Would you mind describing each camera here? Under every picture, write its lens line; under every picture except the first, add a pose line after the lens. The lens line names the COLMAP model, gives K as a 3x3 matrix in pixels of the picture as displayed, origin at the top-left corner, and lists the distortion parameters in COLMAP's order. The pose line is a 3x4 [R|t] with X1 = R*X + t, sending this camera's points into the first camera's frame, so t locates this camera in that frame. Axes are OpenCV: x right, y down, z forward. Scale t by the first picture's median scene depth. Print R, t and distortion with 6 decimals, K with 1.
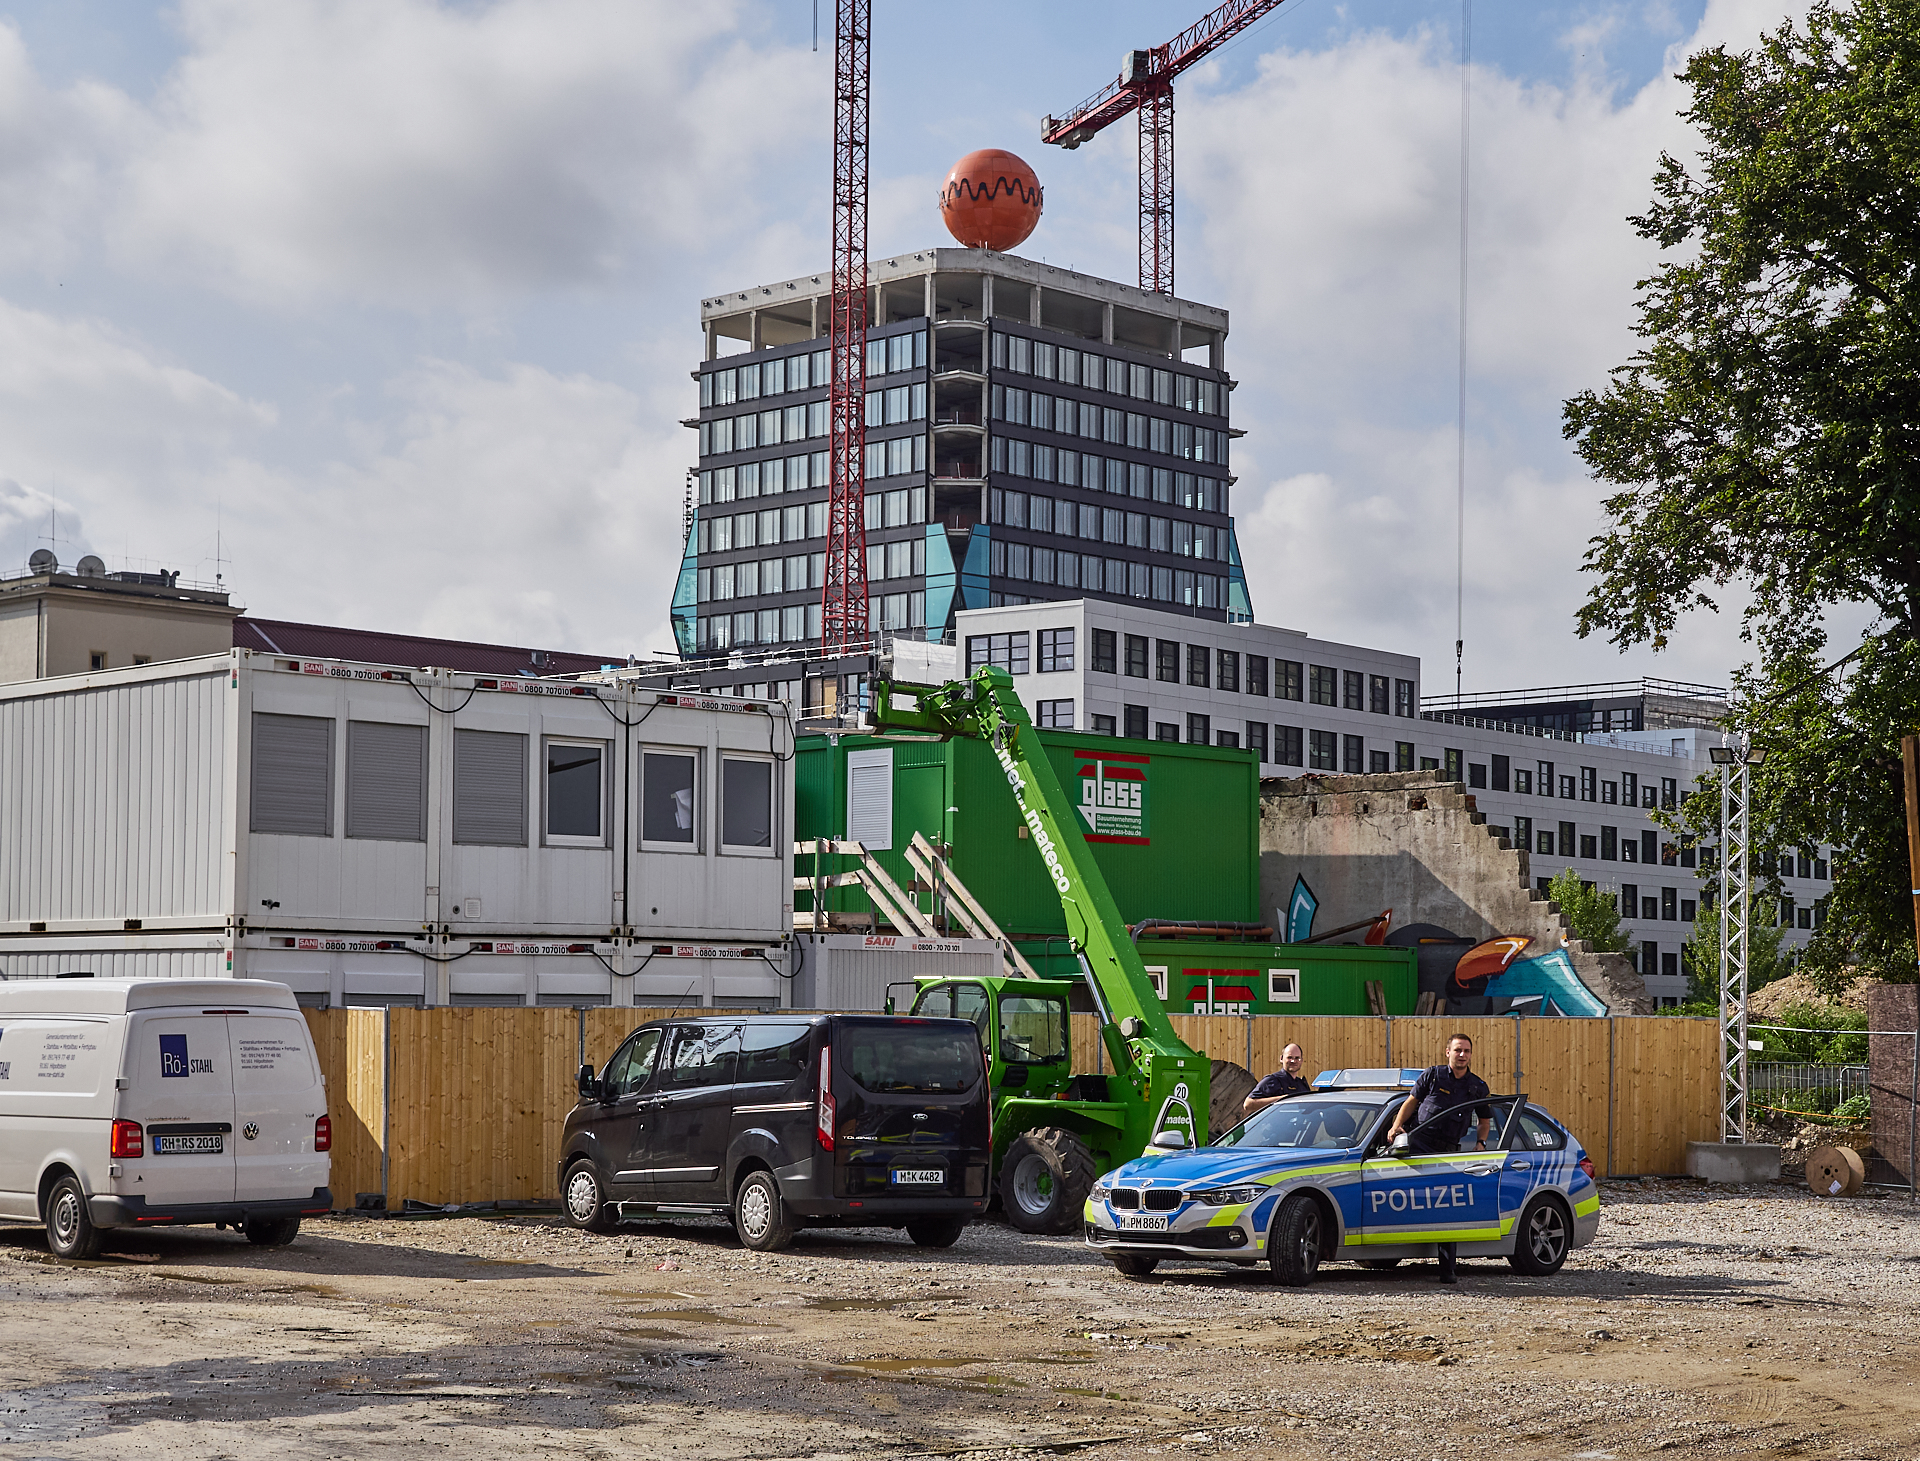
lens RADIAL K [[3382.2, 0, 920.3], [0, 3382.2, 722.2], [0, 0, 1]] dist [0.236495, 0.000000]
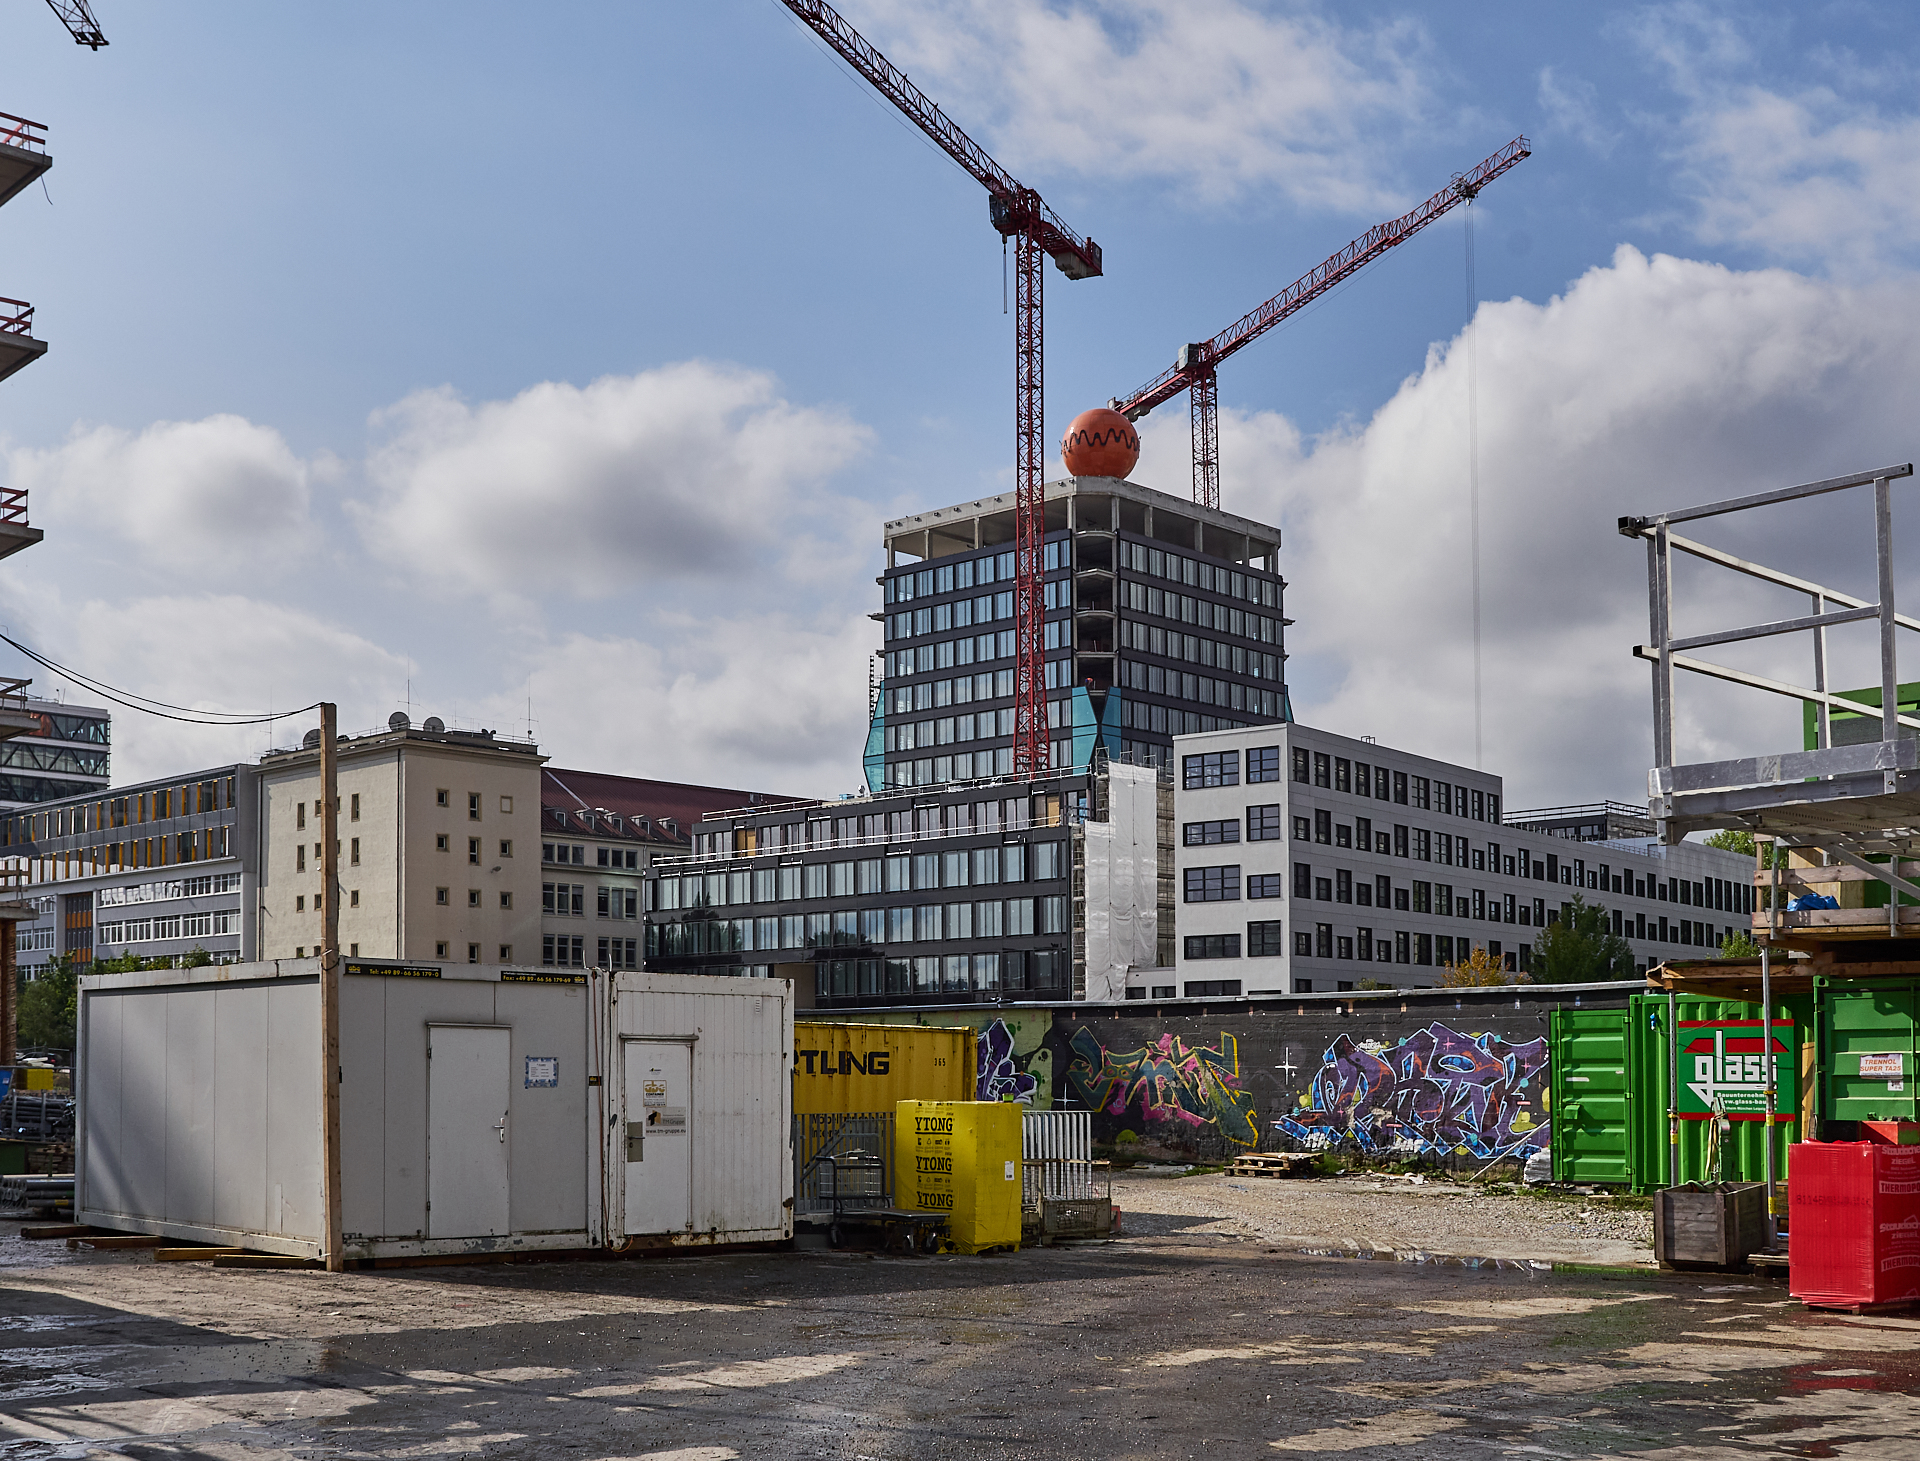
lens RADIAL K [[2265.4, 0, 973.2], [0, 2265.4, 890.4], [0, 0, 1]] dist [0.059860, 0.000000]
pose [[0.999169, -0.010757, 0.039321, -0.068291], [0.010420, 0.999907, 0.008763, 0.011136], [-0.039412, -0.008346, 0.999188, 0.123186]]
